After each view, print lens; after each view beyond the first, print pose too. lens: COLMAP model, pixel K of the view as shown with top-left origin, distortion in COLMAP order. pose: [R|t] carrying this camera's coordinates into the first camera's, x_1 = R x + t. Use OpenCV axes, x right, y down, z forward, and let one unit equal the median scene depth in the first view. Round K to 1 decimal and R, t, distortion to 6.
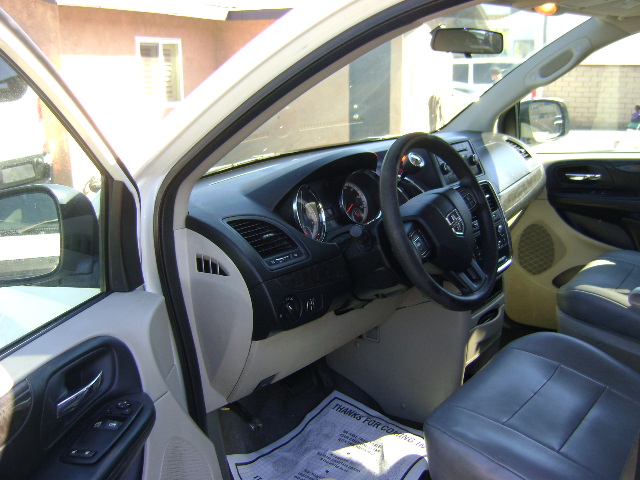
lens RADIAL K [[670.2, 0, 320.5], [0, 670.2, 238.3], [0, 0, 1]] dist [-0.110872, 0.000000]
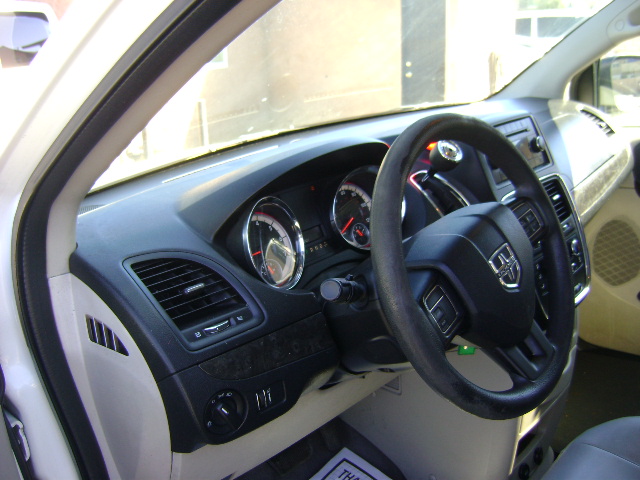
lens RADIAL K [[670.2, 0, 320.2], [0, 670.2, 240.8], [0, 0, 1]] dist [-0.110872, 0.000000]
pose [[0.996184, 0.005620, -0.087101, 0.073243], [0.000041, 0.997895, 0.064857, -0.070705], [0.087282, -0.064613, 0.994086, 0.325801]]
